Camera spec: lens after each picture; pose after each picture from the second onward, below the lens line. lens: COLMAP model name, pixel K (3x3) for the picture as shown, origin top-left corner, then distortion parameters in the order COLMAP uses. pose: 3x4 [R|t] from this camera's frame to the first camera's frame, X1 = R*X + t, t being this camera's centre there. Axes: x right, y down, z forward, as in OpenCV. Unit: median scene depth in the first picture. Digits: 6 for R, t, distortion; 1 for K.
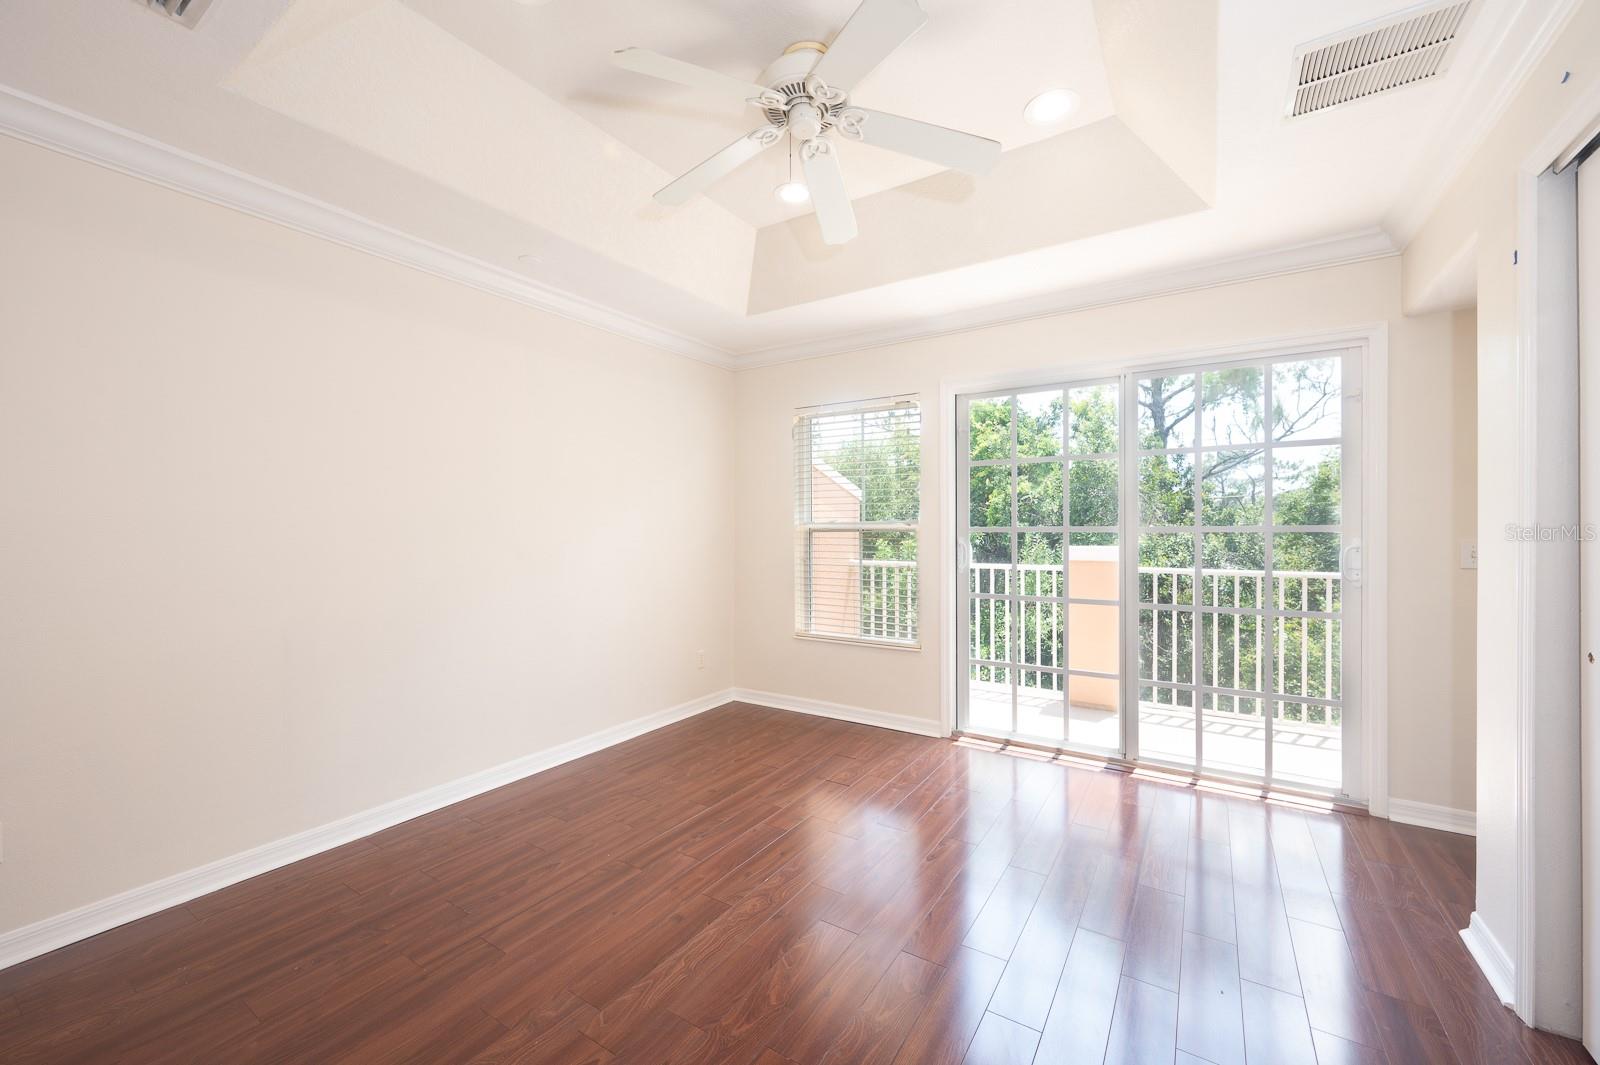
lens RADIAL K [[623.3, 0, 829.2], [0, 623.3, 538.4], [0, 0, 1]] dist [-0.000718, -0.000323]
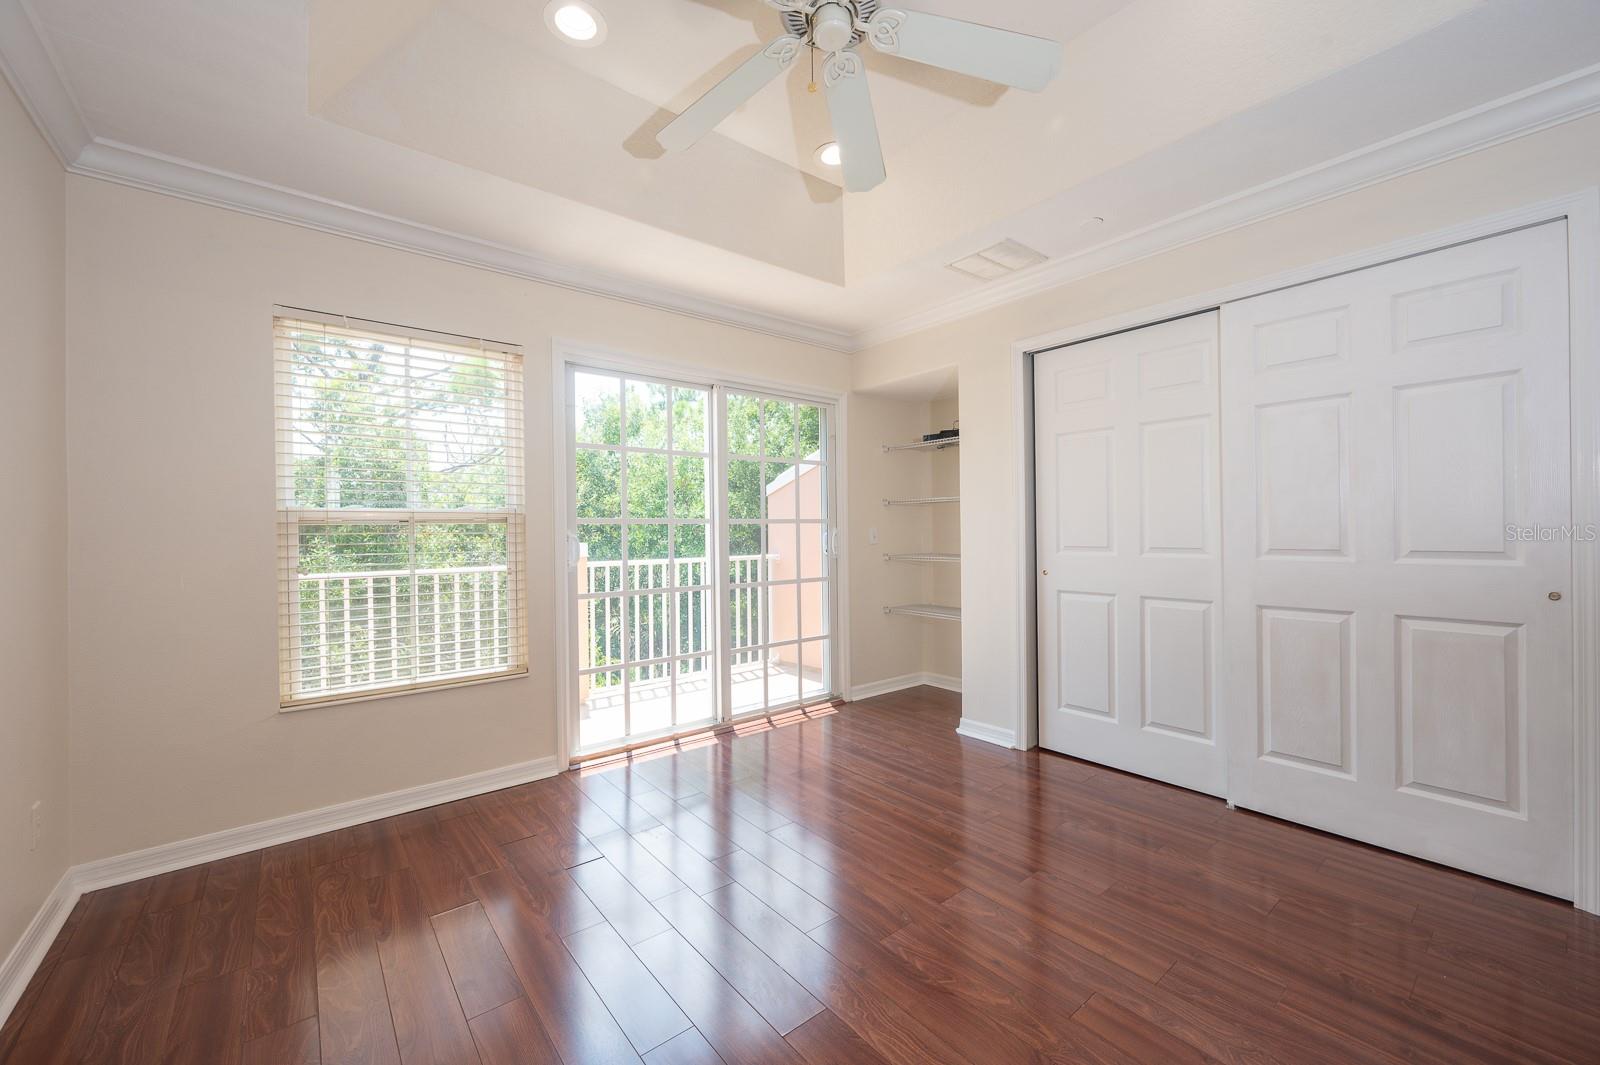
lens RADIAL K [[623.3, 0, 810.2], [0, 623.3, 519.9], [0, 0, 1]] dist [-0.000718, -0.000323]
pose [[0.325261, 0.014894, 0.945507, -0.468659], [0.023085, 0.999453, -0.023685, 0.014236], [-0.945342, 0.029531, 0.324739, 0.399206]]
